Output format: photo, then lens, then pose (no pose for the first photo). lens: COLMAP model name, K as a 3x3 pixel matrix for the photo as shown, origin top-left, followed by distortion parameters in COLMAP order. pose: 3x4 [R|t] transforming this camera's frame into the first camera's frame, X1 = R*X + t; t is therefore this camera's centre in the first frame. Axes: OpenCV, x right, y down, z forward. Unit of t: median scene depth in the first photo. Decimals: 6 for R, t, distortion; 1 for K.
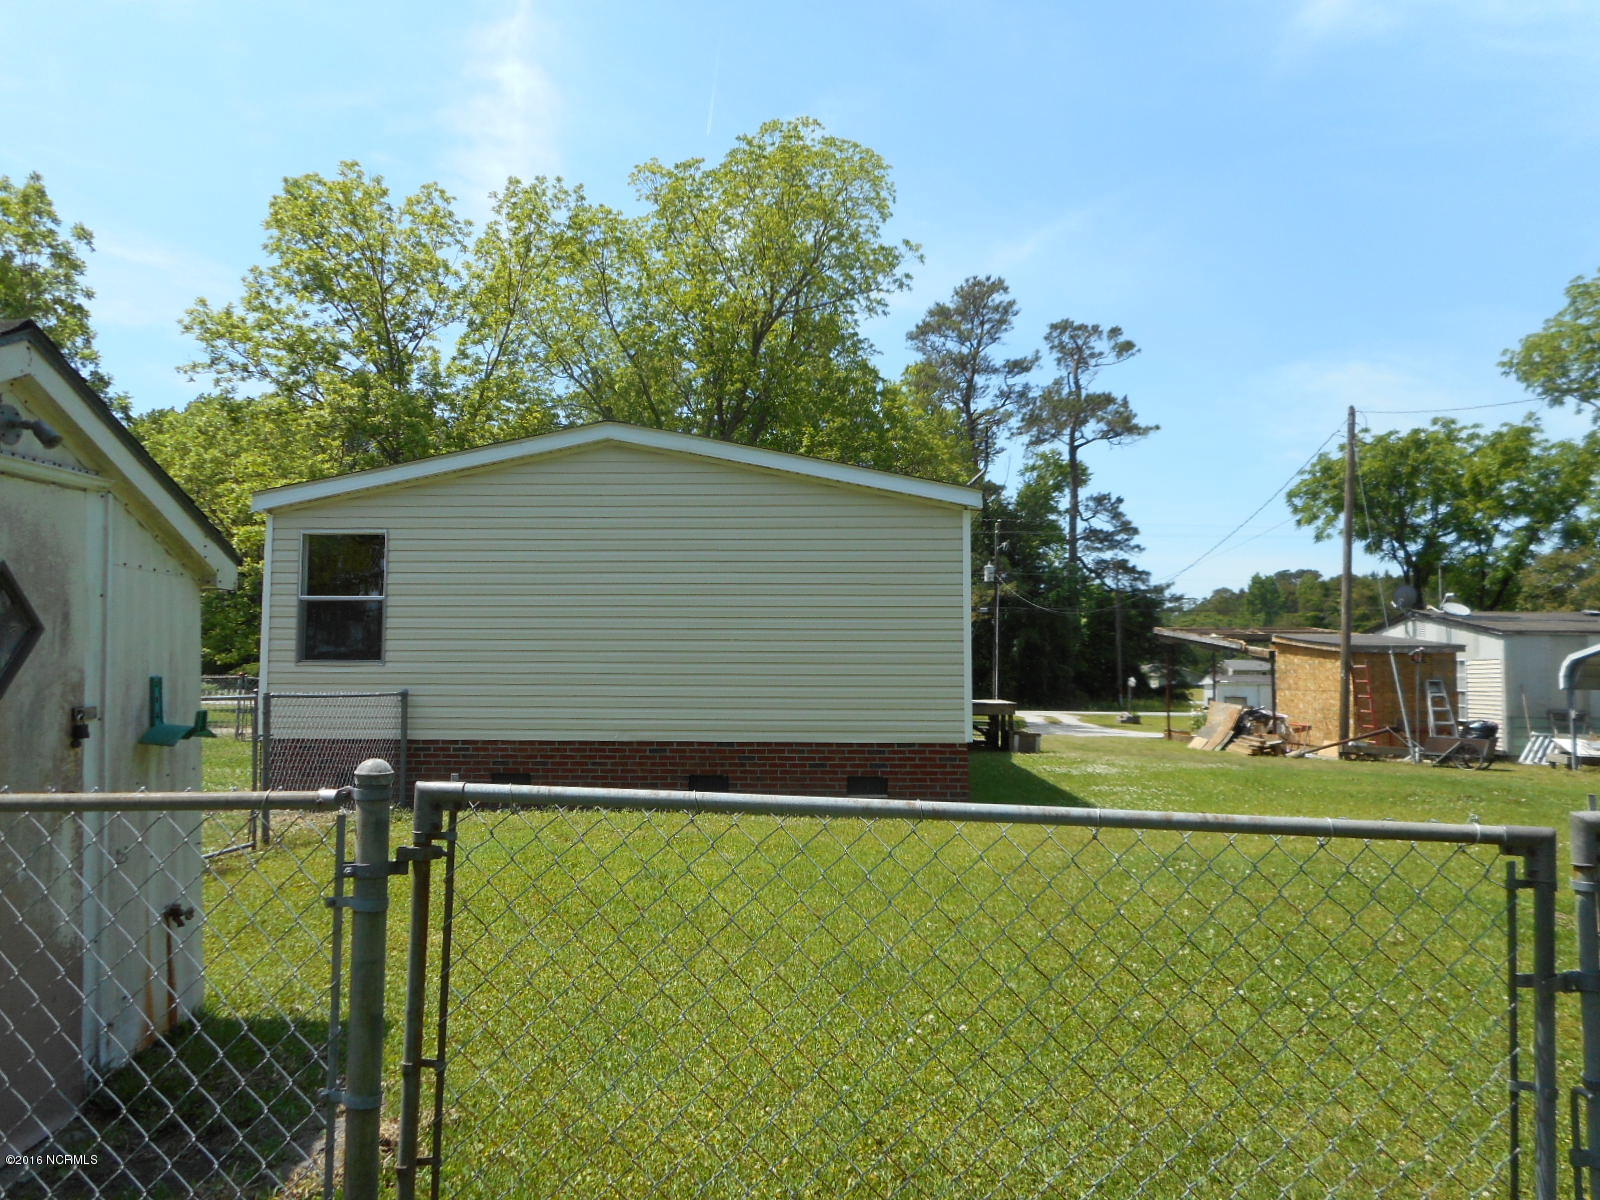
lens RADIAL K [[1210.9, 0, 801.6], [0, 1210.9, 603.0], [0, 0, 1]] dist [0.002389, 0.000396]
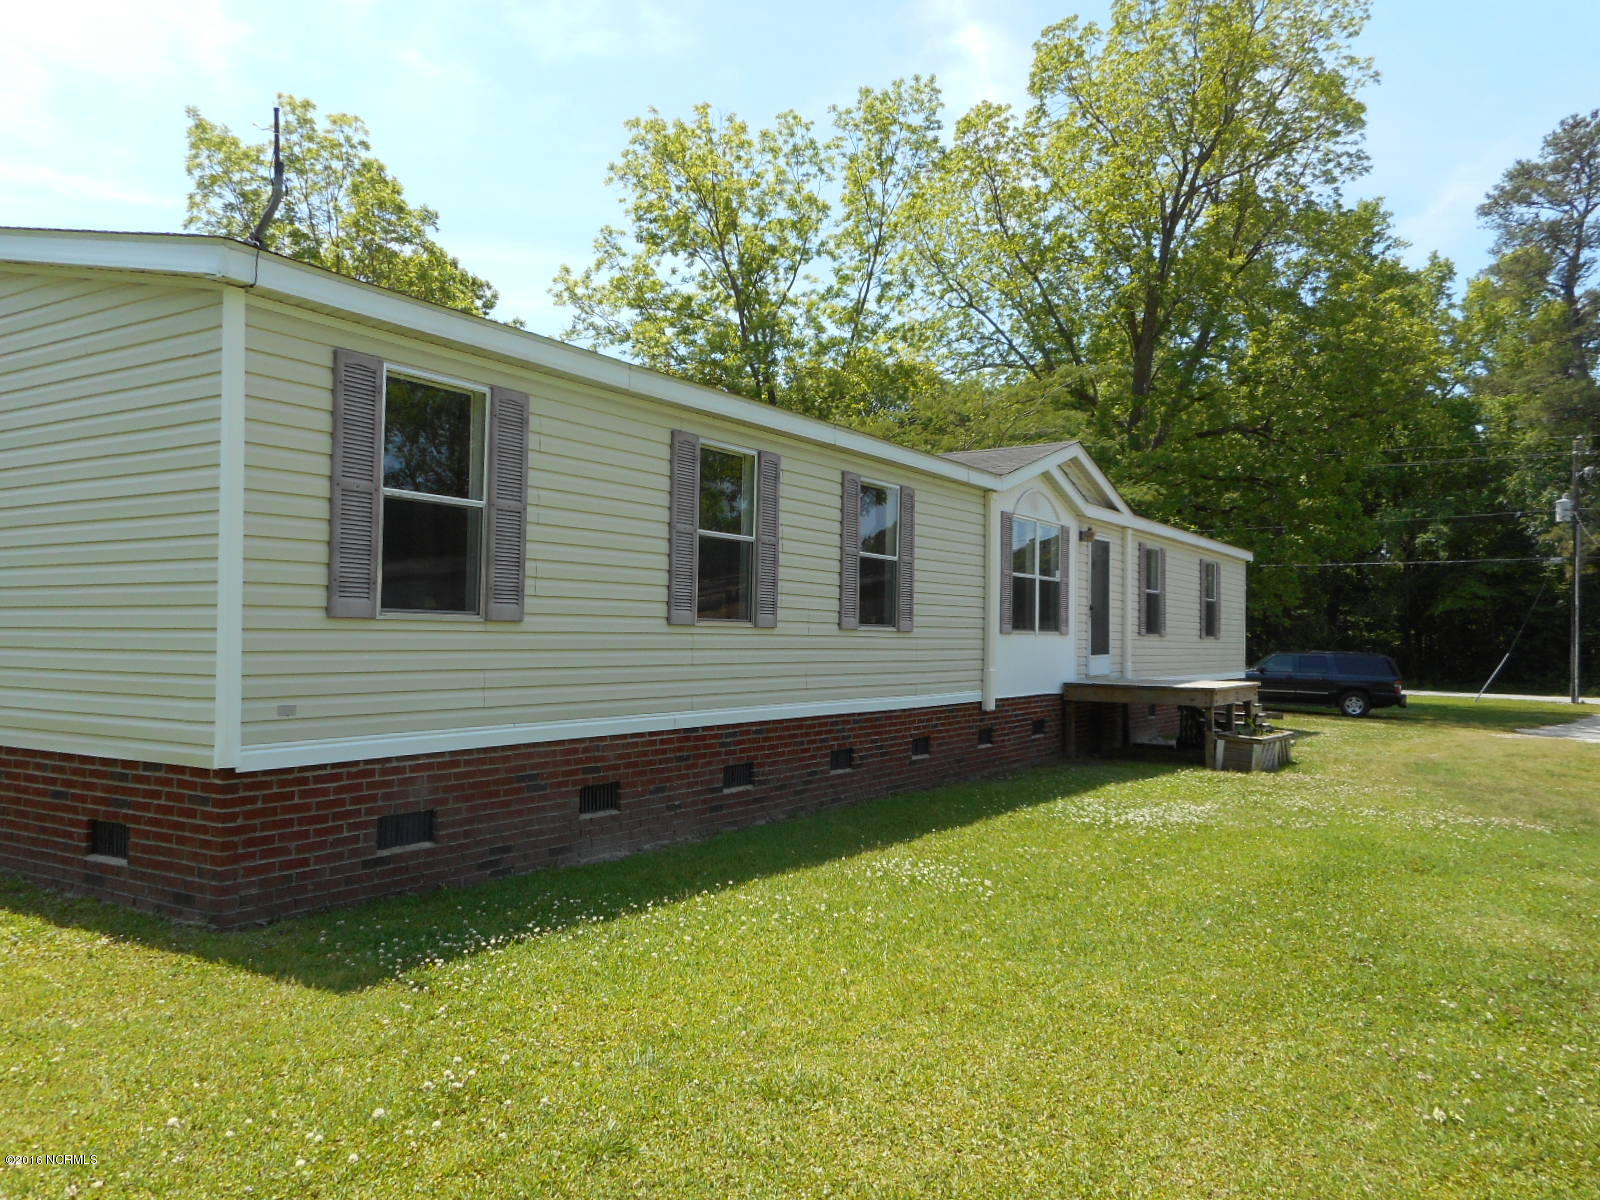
lens RADIAL K [[1210.9, 0, 800.5], [0, 1210.9, 598.7], [0, 0, 1]] dist [0.002389, 0.000396]
pose [[0.872457, -0.008102, -0.488624, 0.088344], [0.018291, 0.999703, 0.016084, 0.006990], [0.488349, -0.022970, 0.872346, 0.108194]]
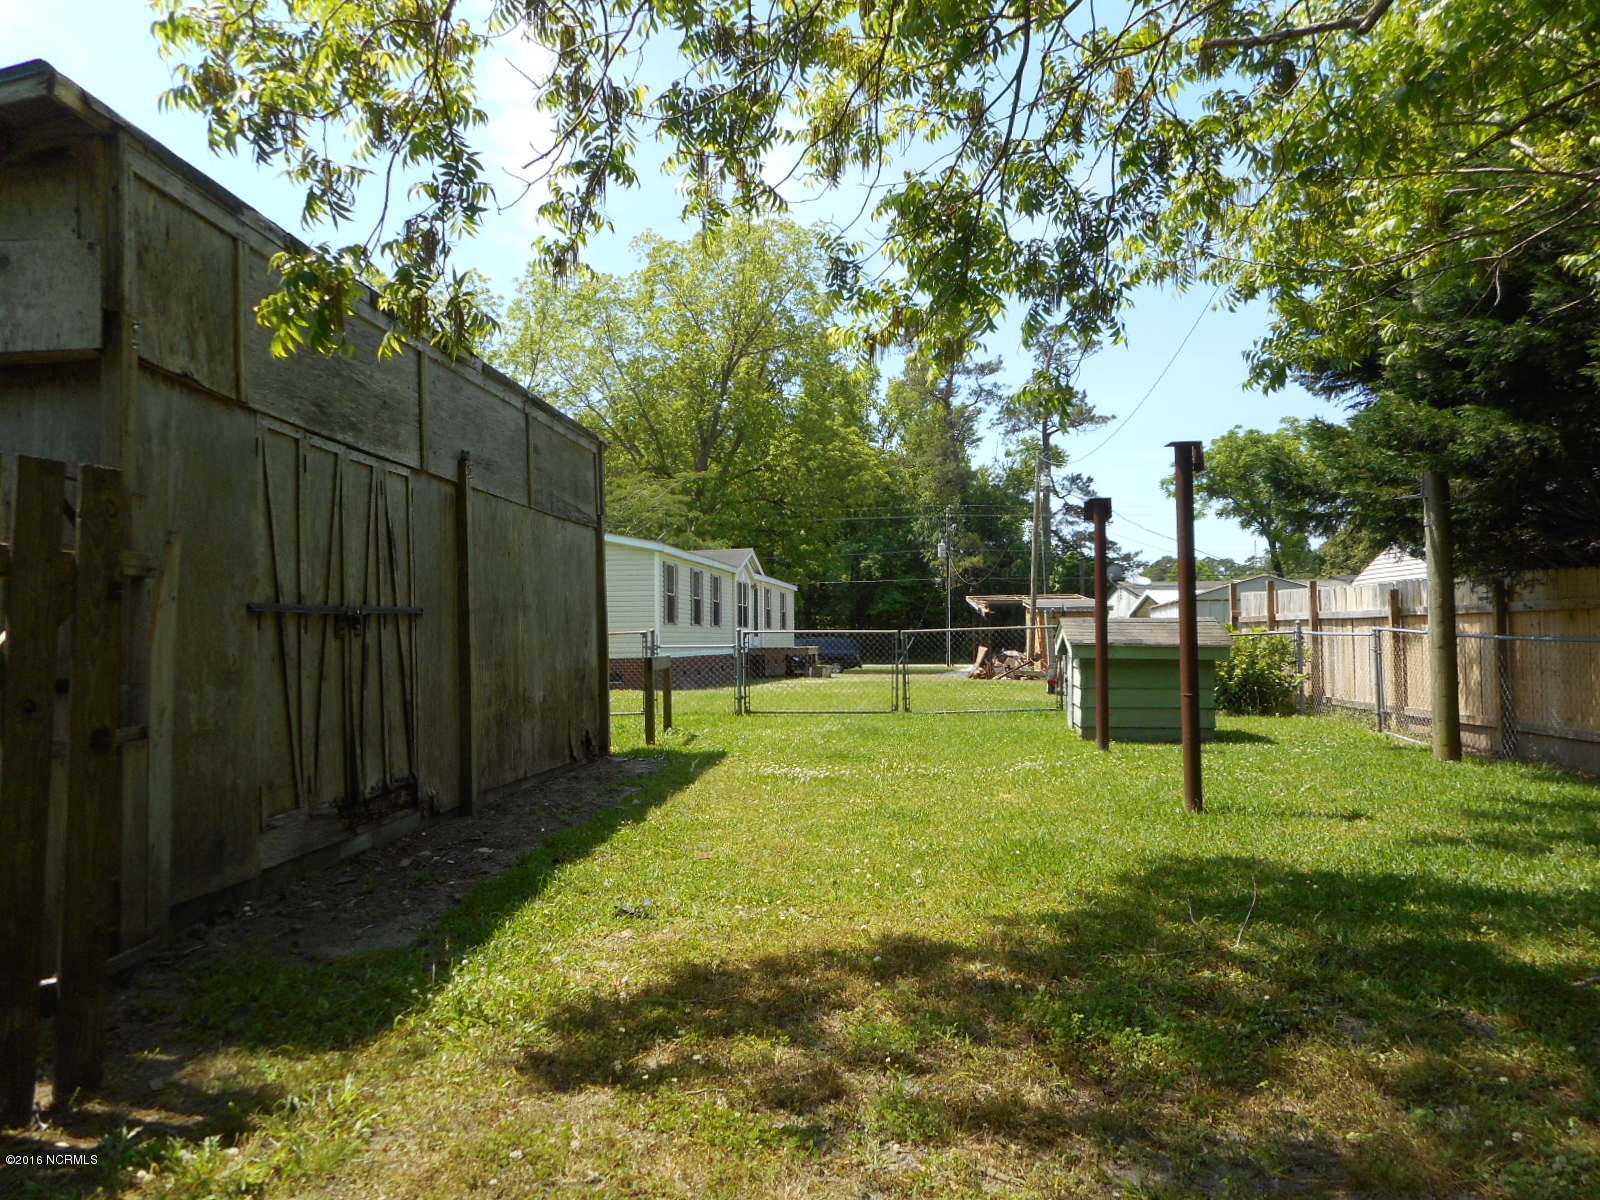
lens RADIAL K [[1210.9, 0, 795.2], [0, 1210.9, 600.7], [0, 0, 1]] dist [0.002389, 0.000396]
pose [[0.996300, -0.018670, -0.083890, 0.087394], [0.020850, 0.999465, 0.025181, -0.005914], [0.083375, -0.026837, 0.996157, -0.173333]]
